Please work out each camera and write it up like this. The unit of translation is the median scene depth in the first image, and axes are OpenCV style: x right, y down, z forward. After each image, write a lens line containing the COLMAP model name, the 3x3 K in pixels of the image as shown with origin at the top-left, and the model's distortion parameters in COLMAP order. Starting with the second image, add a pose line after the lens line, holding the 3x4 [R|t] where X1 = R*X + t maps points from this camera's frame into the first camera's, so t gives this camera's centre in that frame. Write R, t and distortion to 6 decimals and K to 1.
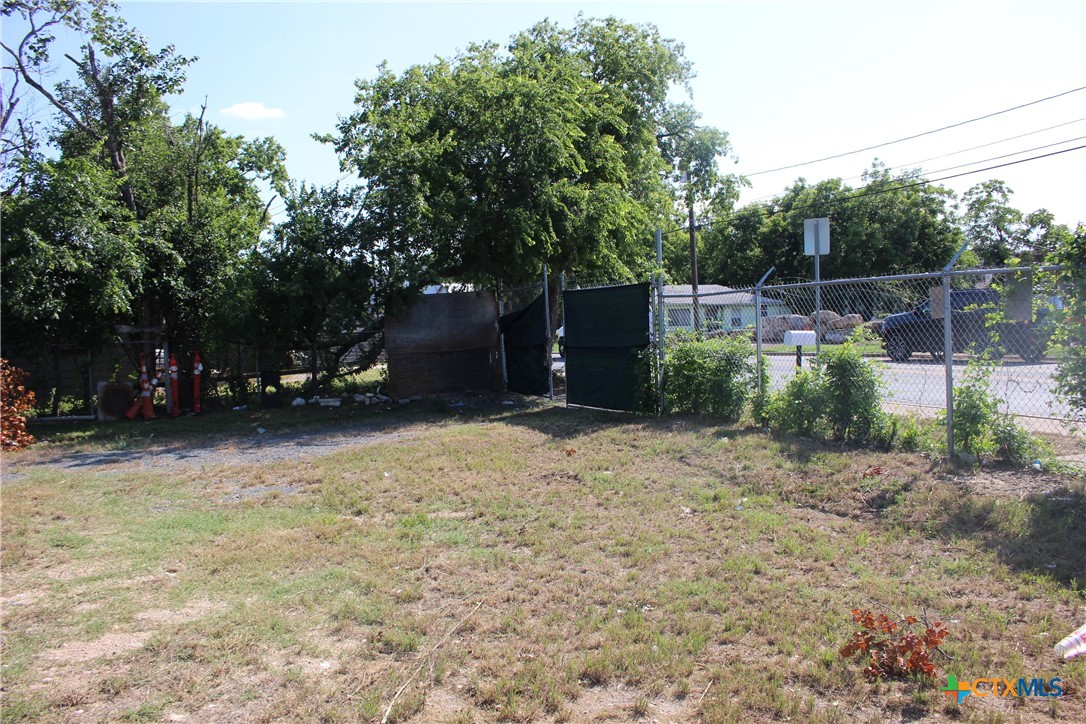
lens RADIAL K [[899.3, 0, 544.3], [0, 899.3, 364.0], [0, 0, 1]] dist [-0.153541, 0.121443]
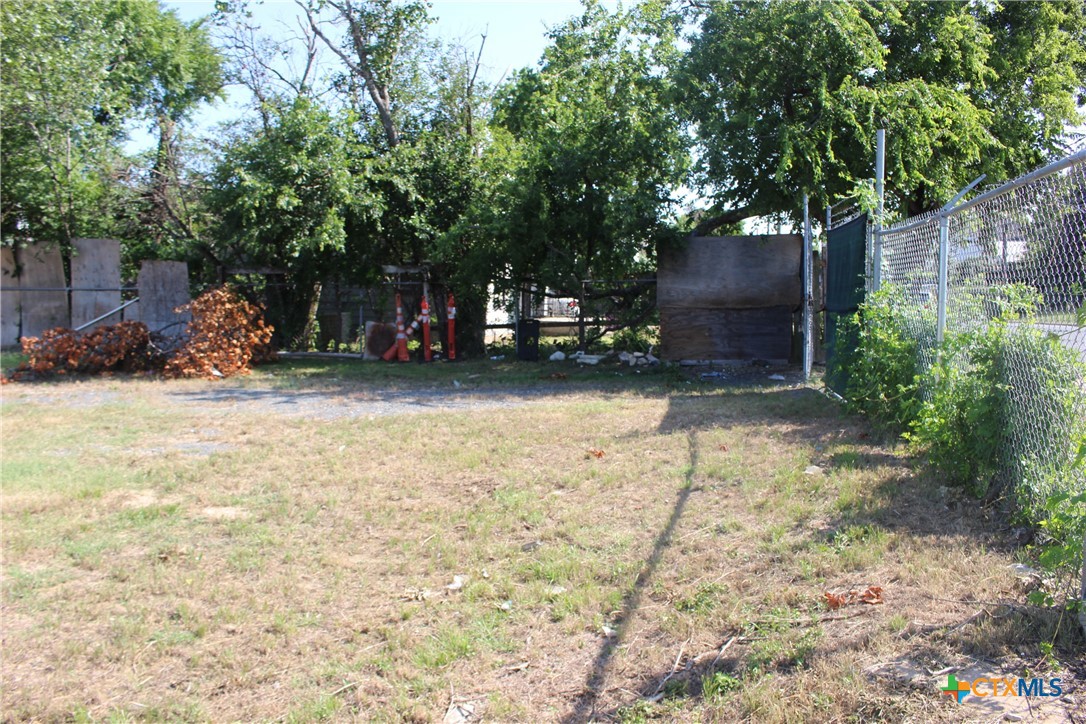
lens RADIAL K [[899.3, 0, 542.7], [0, 899.3, 360.0], [0, 0, 1]] dist [-0.153541, 0.121443]
pose [[0.815443, 0.077713, -0.573597, 0.231029], [-0.052554, 0.996794, 0.060337, -0.007336], [0.576446, -0.019056, 0.816913, 0.254103]]
